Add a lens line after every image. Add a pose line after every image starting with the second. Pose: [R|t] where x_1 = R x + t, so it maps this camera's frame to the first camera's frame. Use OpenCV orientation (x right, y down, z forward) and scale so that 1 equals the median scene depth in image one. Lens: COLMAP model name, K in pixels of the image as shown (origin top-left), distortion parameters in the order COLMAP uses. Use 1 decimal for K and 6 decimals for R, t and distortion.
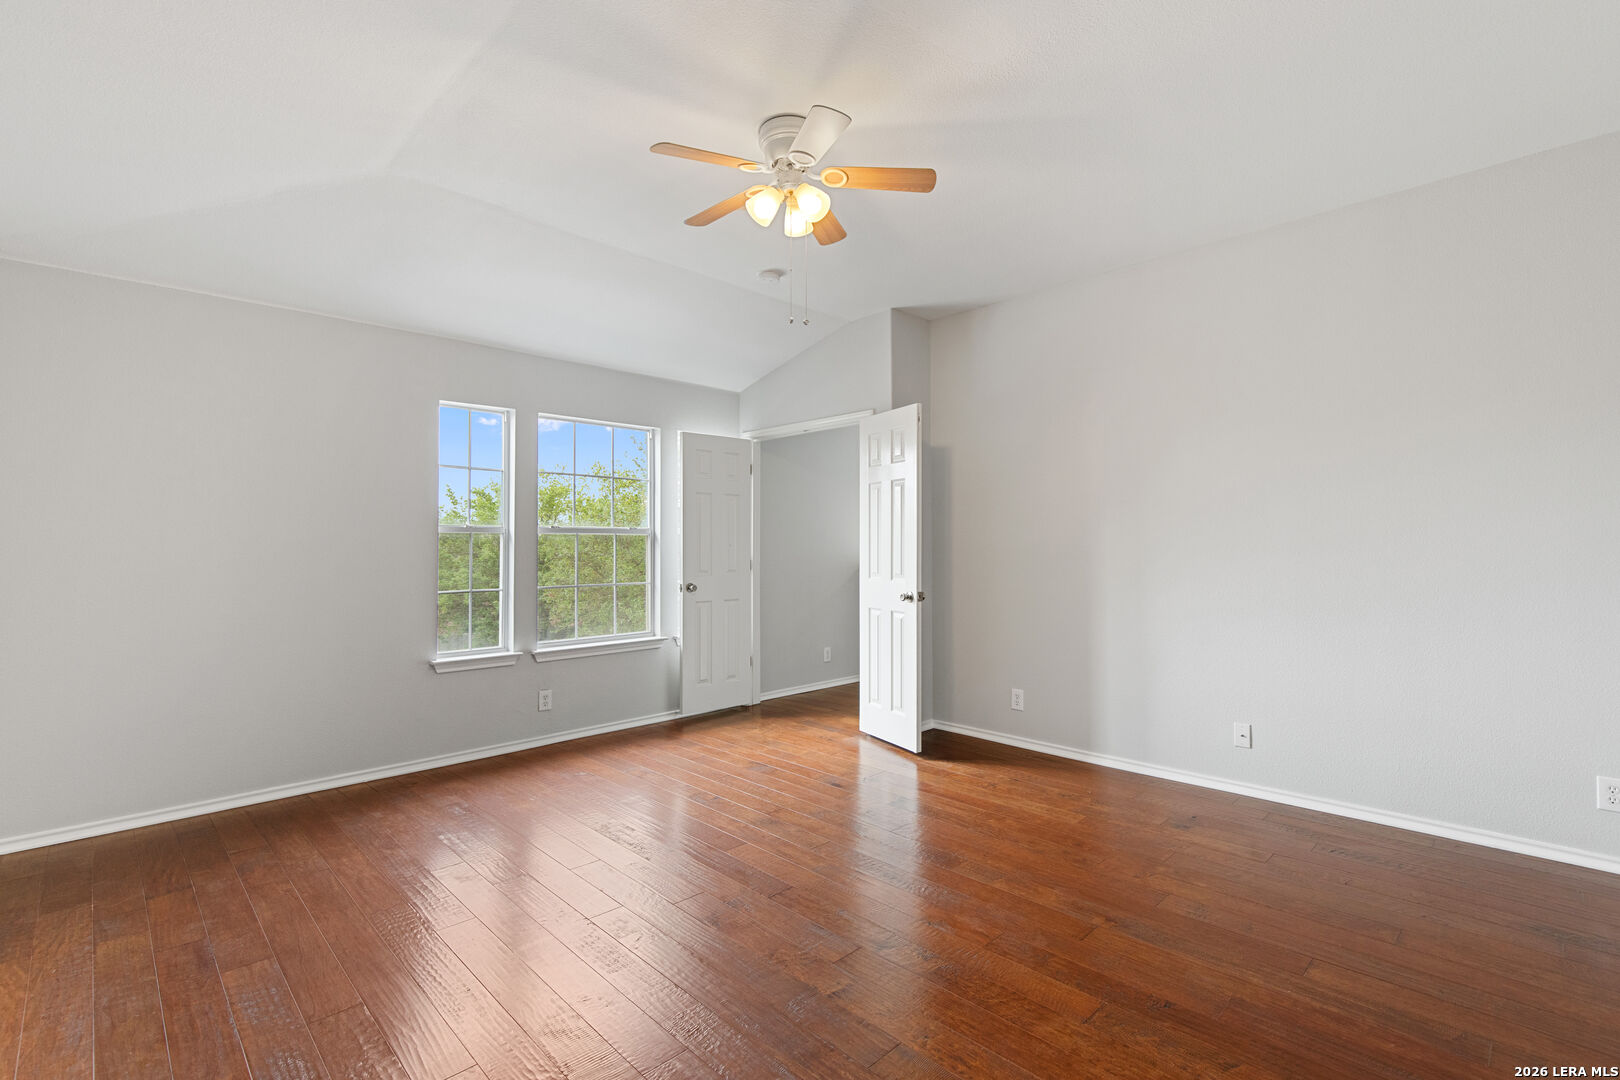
lens RADIAL K [[728.9, 0, 817.3], [0, 728.9, 537.5], [0, 0, 1]] dist [0.003831, 0.000276]
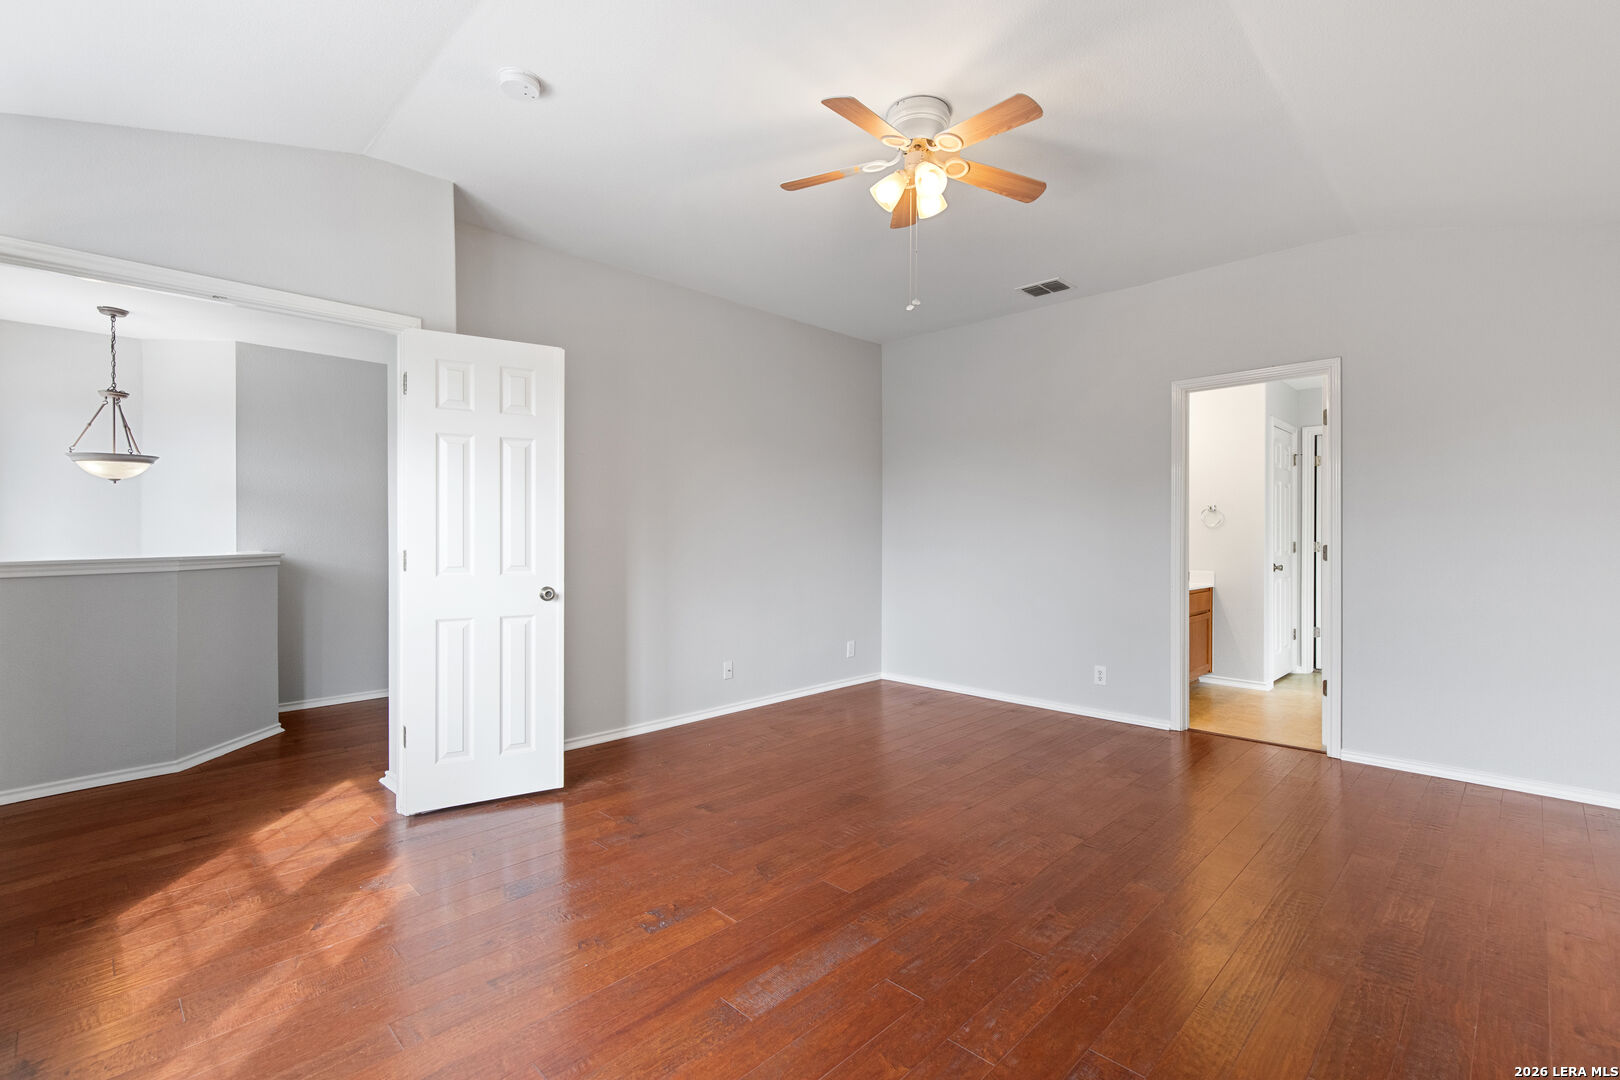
lens RADIAL K [[728.9, 0, 817.3], [0, 728.9, 537.5], [0, 0, 1]] dist [0.003831, 0.000276]
pose [[-0.004287, -0.000317, 0.999991, -0.797369], [-0.007933, 0.999968, 0.000283, 0.024557], [-0.999959, -0.007932, -0.004289, 0.874628]]
